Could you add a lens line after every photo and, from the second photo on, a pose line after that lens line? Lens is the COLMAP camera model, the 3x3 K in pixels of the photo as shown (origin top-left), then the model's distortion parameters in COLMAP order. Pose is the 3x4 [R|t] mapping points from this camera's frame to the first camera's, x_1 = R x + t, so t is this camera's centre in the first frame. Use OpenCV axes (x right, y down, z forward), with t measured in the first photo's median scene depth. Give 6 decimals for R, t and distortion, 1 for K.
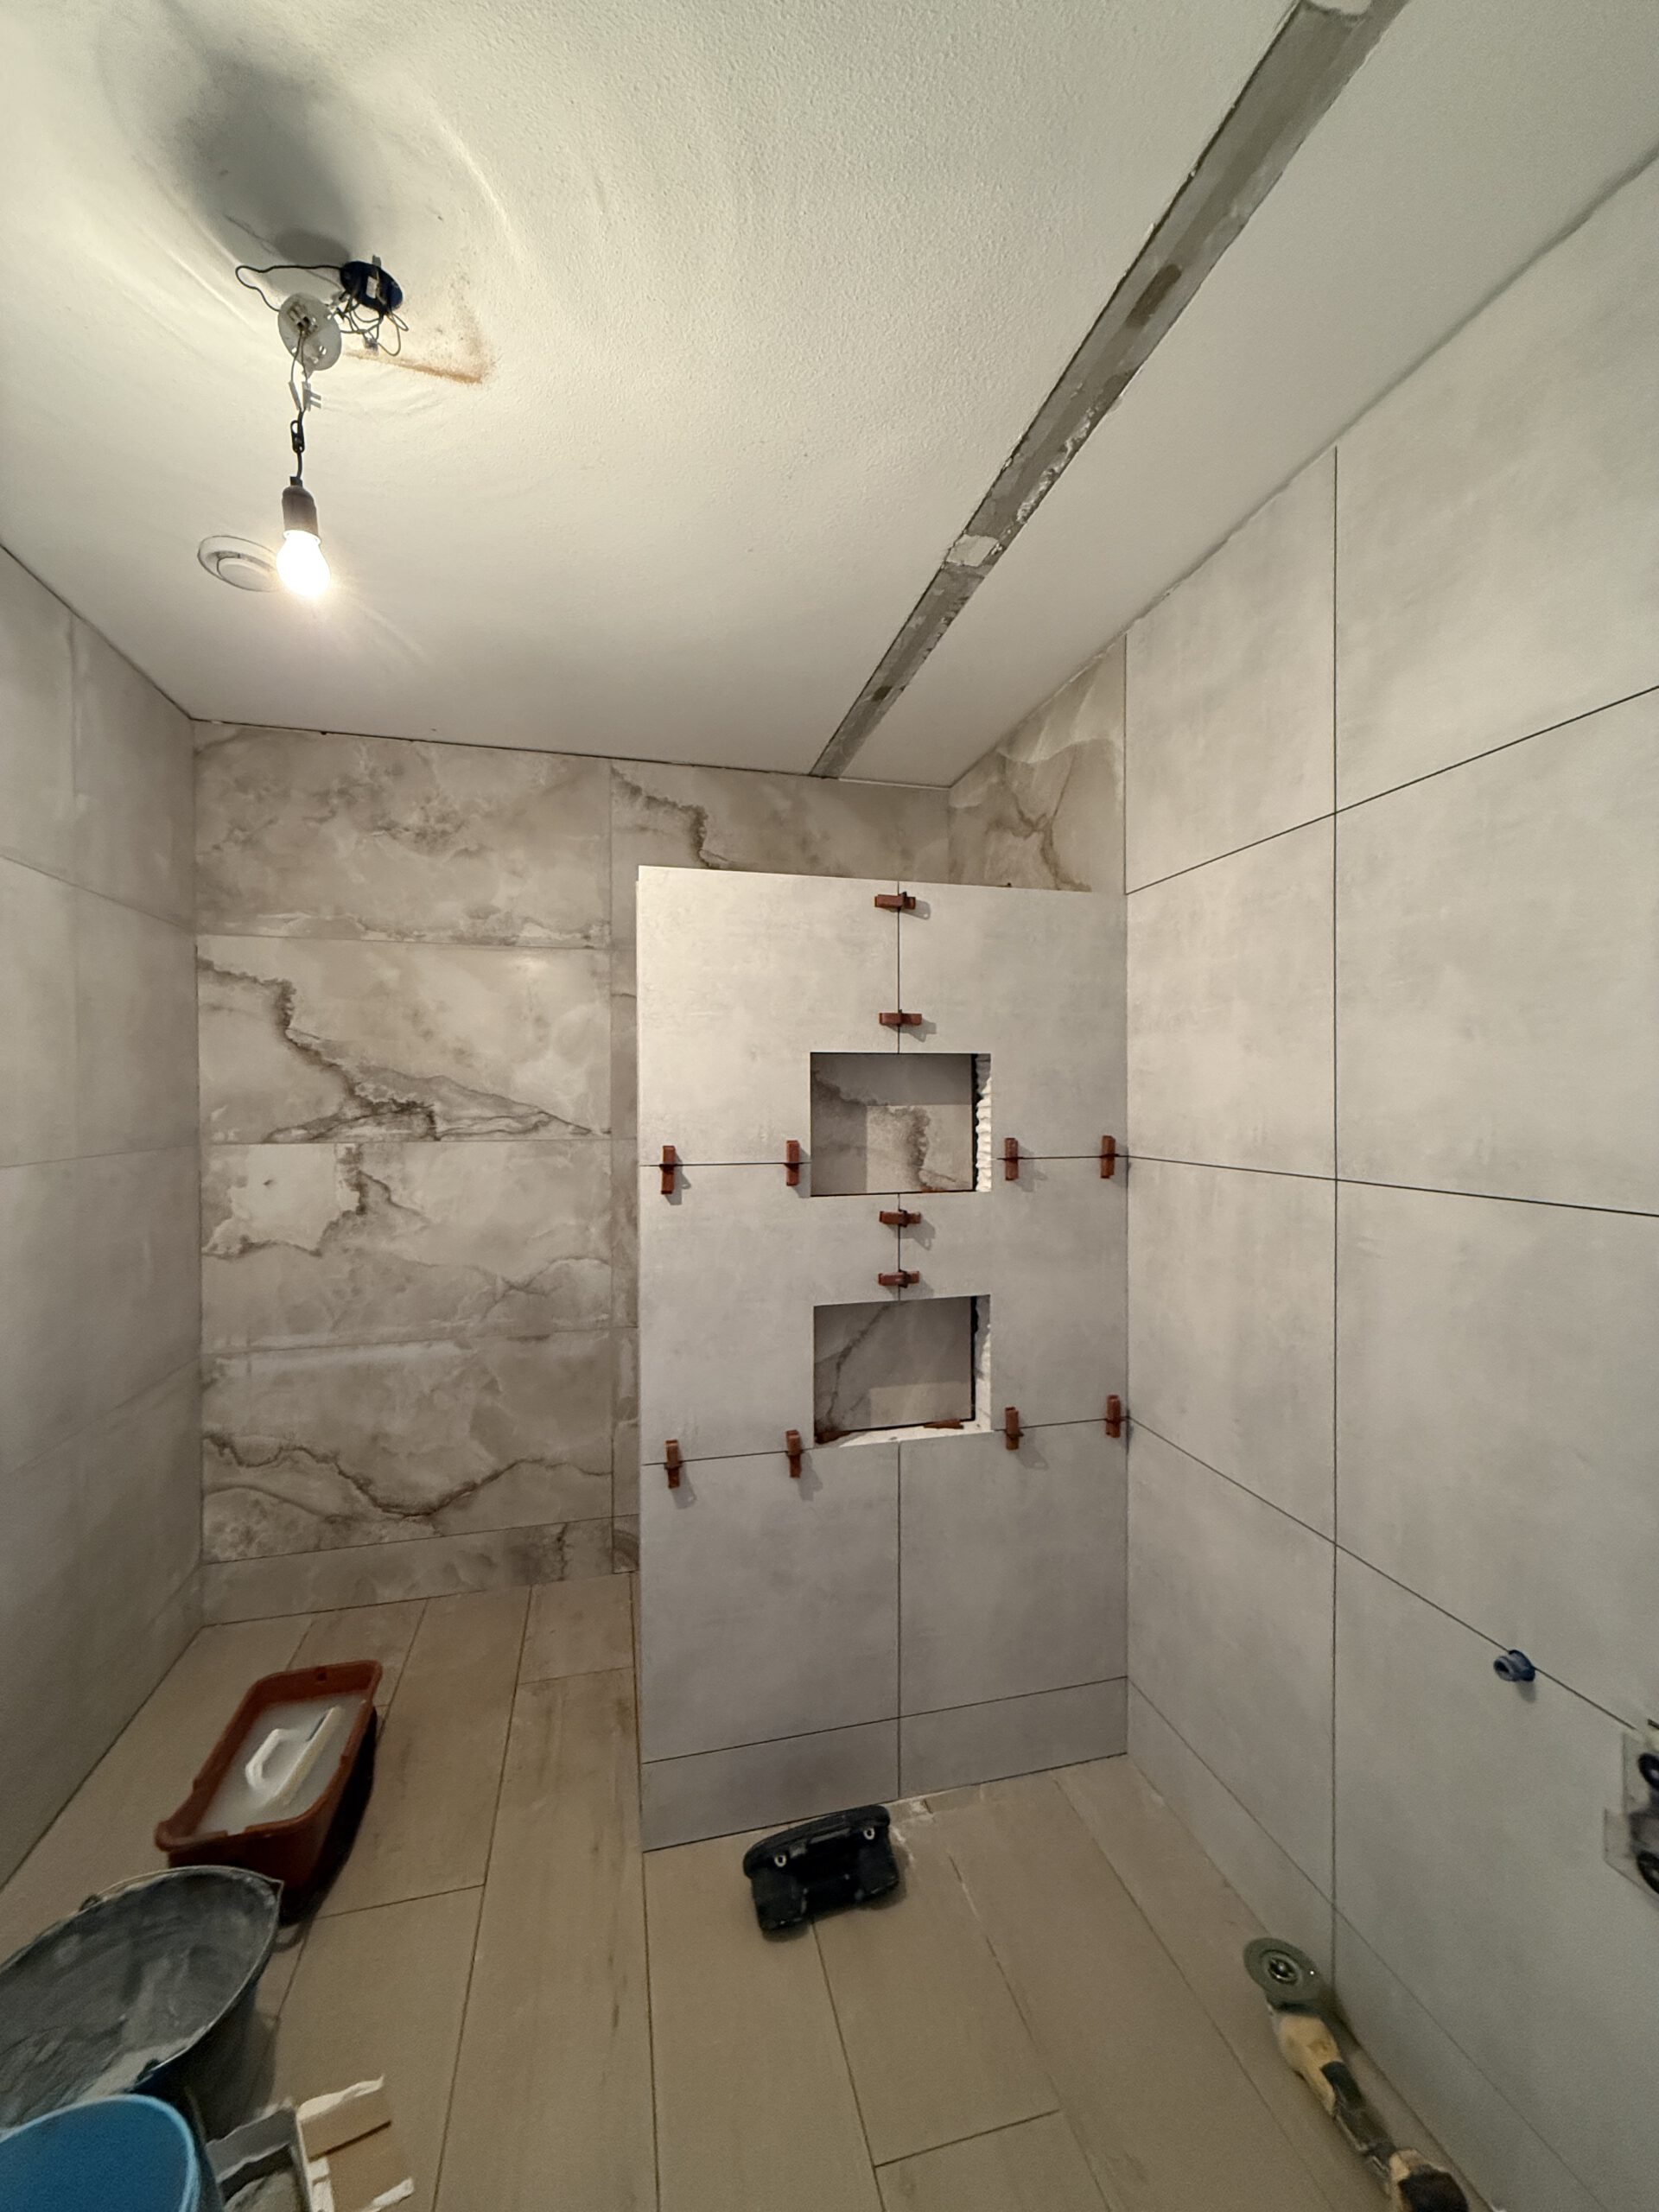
lens RADIAL K [[891.2, 0, 839.3], [0, 891.2, 1099.5], [0, 0, 1]] dist [0.001398, 0.000443]
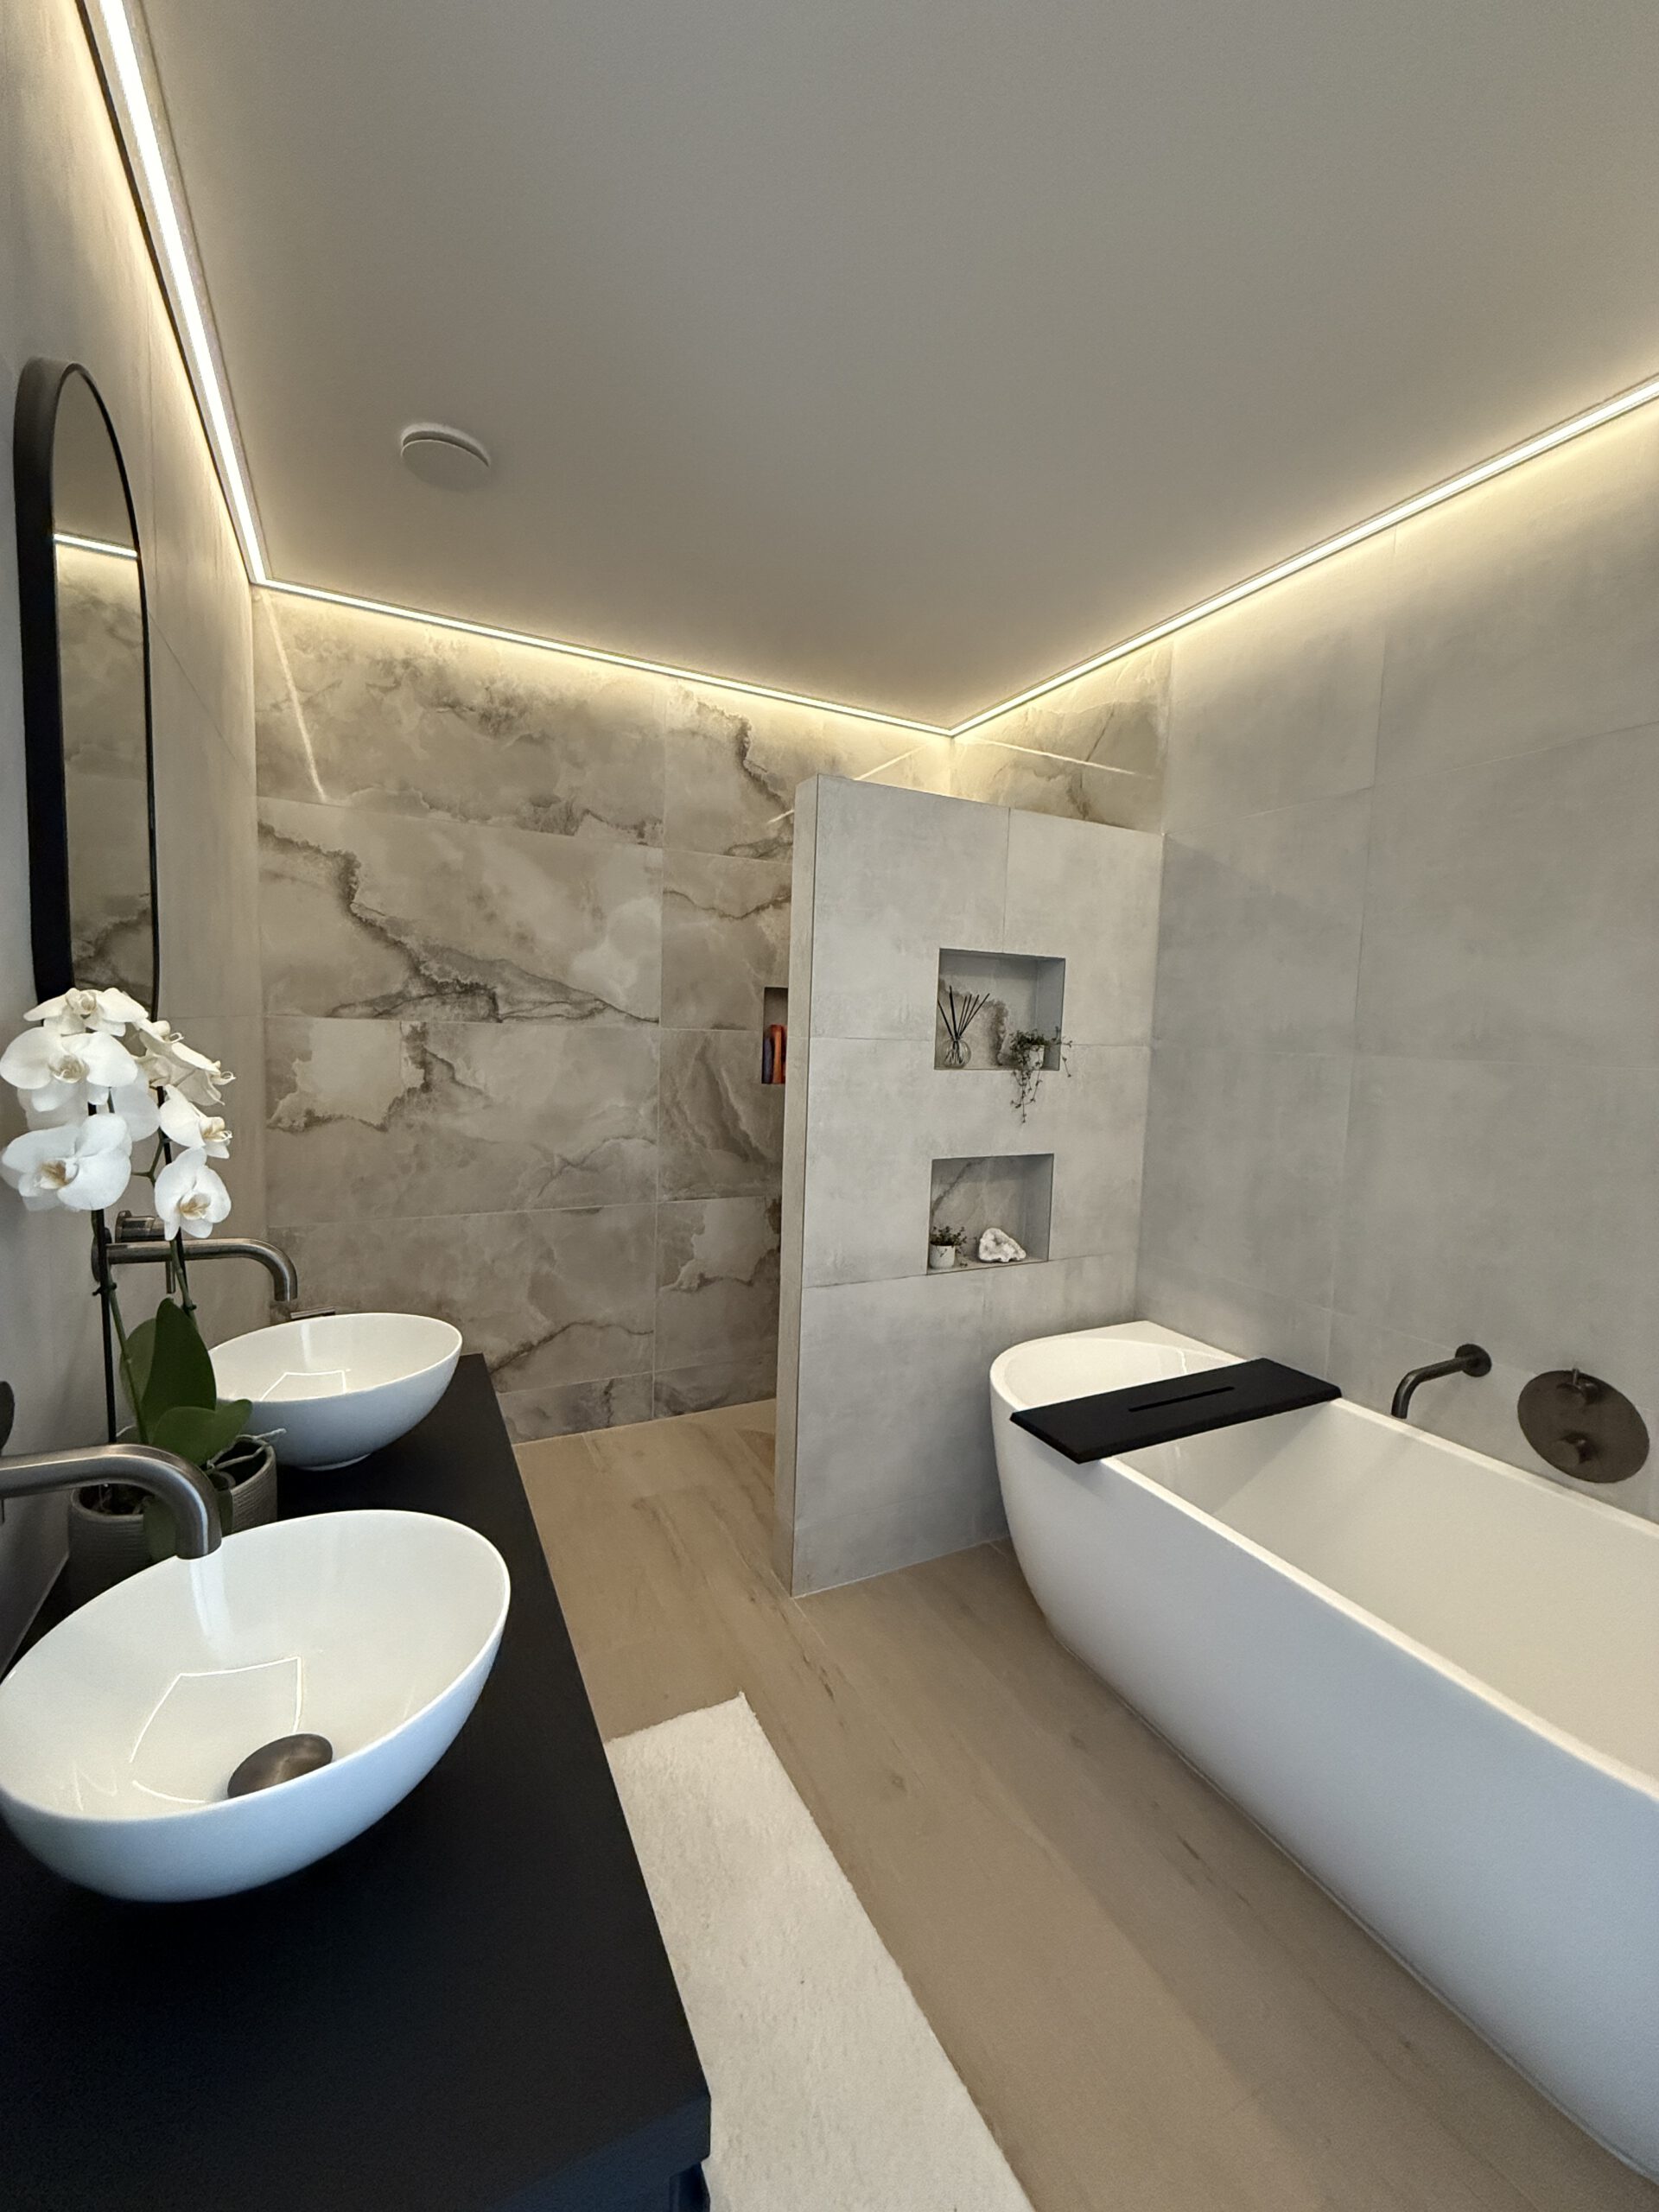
lens RADIAL K [[891.2, 0, 828.8], [0, 891.2, 1101.9], [0, 0, 1]] dist [0.001398, 0.000443]
pose [[0.974014, 0.015394, 0.225965, -0.313779], [-0.033423, 0.996534, 0.076176, 0.046856], [-0.224010, -0.081749, 0.971152, -0.098948]]
